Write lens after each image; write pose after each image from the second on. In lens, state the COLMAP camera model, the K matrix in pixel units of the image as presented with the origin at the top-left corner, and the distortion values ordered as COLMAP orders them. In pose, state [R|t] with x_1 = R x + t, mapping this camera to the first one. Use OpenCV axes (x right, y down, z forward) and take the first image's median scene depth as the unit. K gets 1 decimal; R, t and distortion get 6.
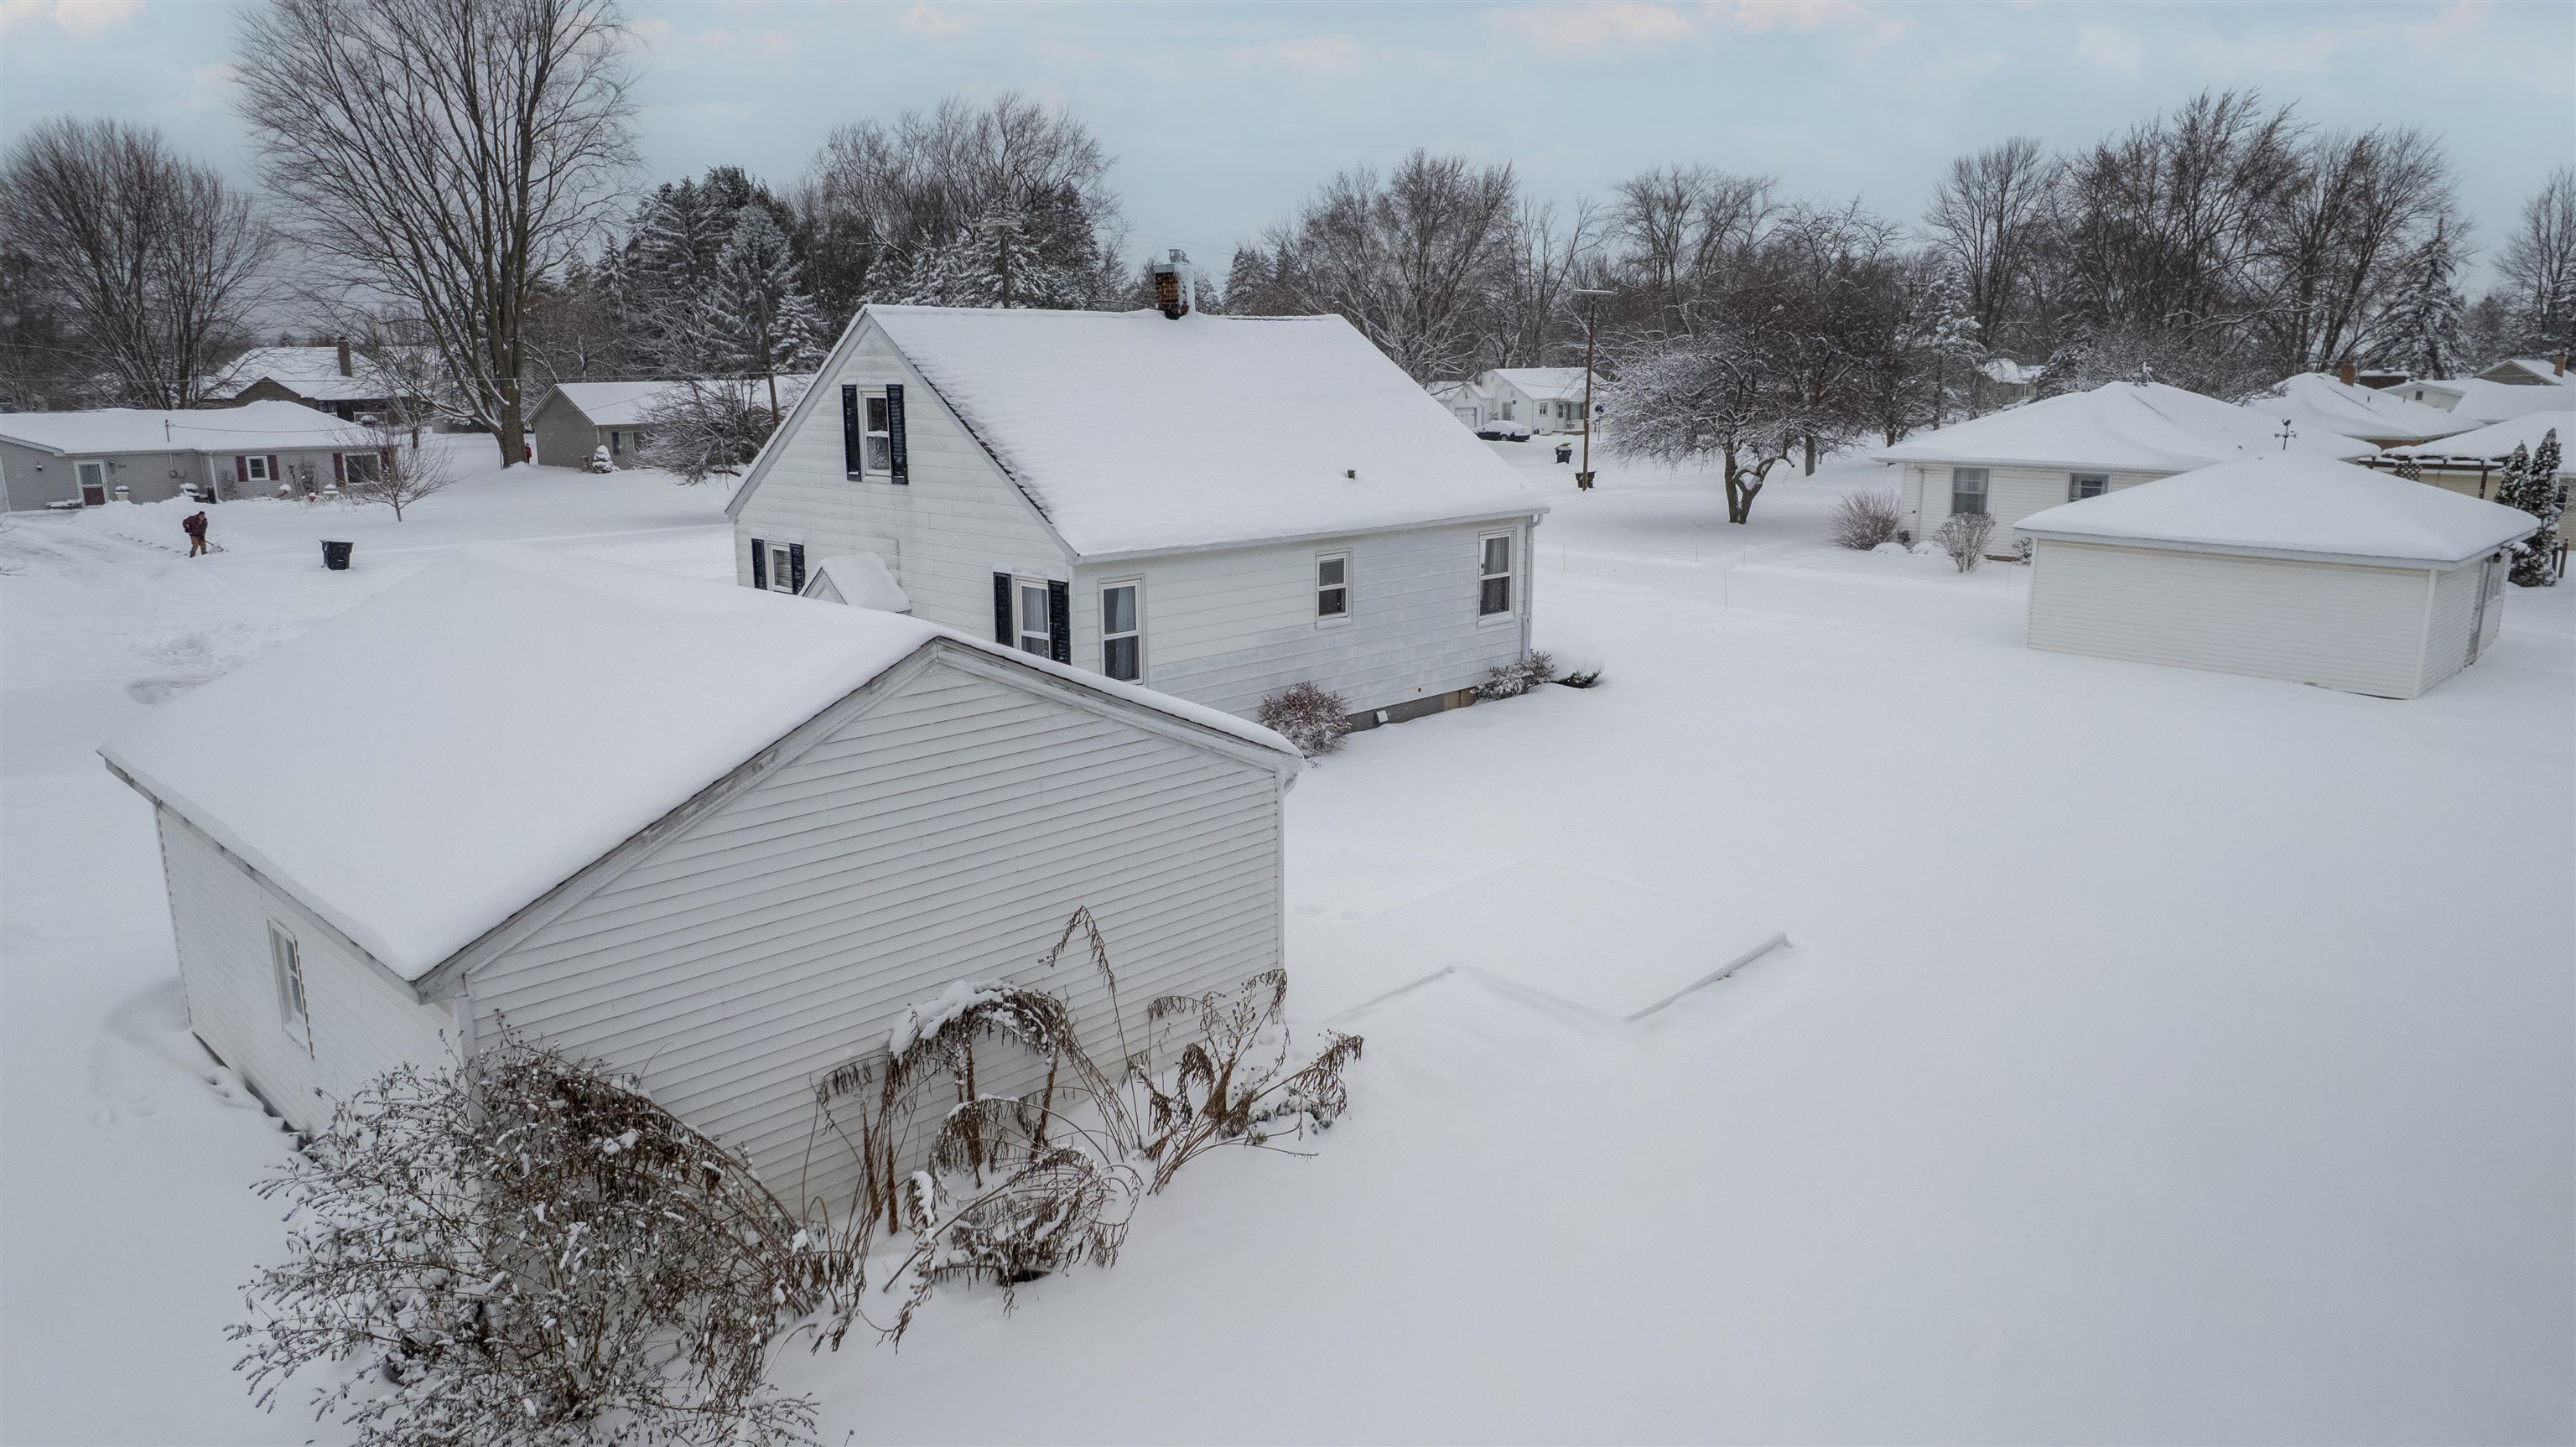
lens RADIAL K [[1682.5, 0, 1278.9], [0, 1682.5, 721.8], [0, 0, 1]] dist [-0.004671, 0.004202]
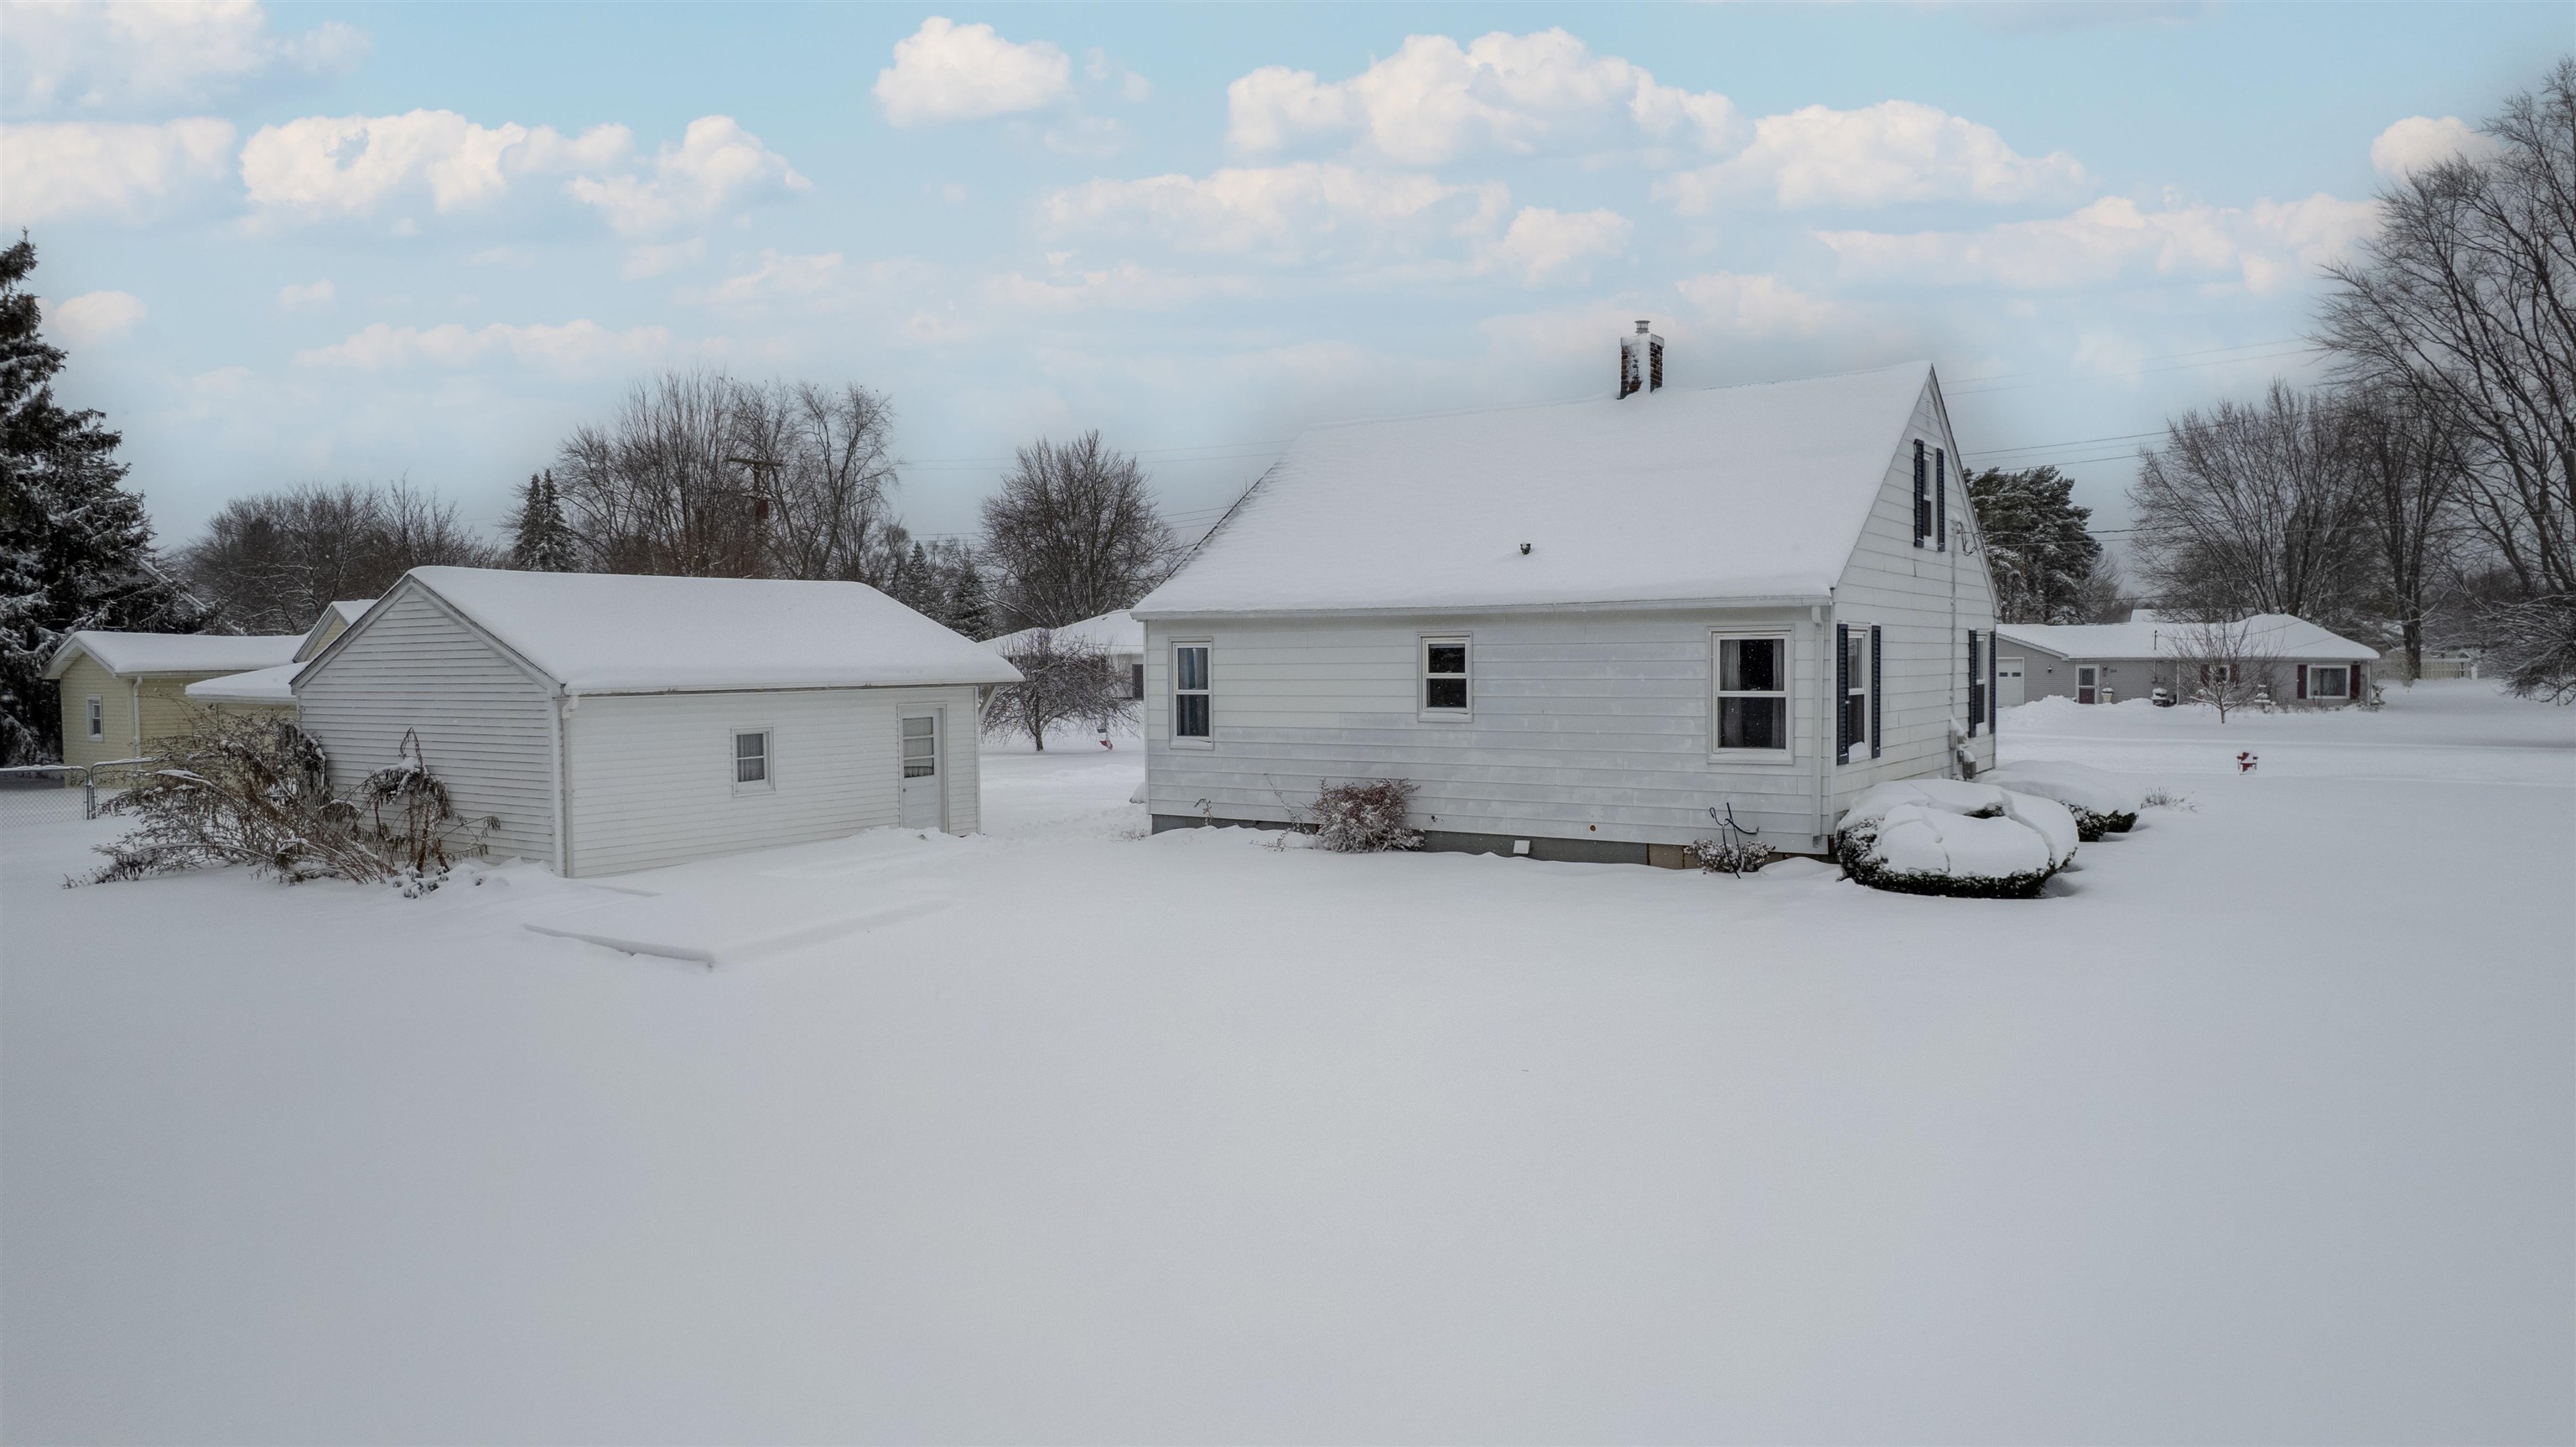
lens RADIAL K [[1682.5, 0, 1279.3], [0, 1682.5, 720.2], [0, 0, 1]] dist [-0.004671, 0.004202]
pose [[0.140447, 0.036859, -0.989402, 0.860969], [-0.199965, 0.979769, 0.008115, -0.046945], [0.969685, 0.196706, 0.144976, 0.783154]]
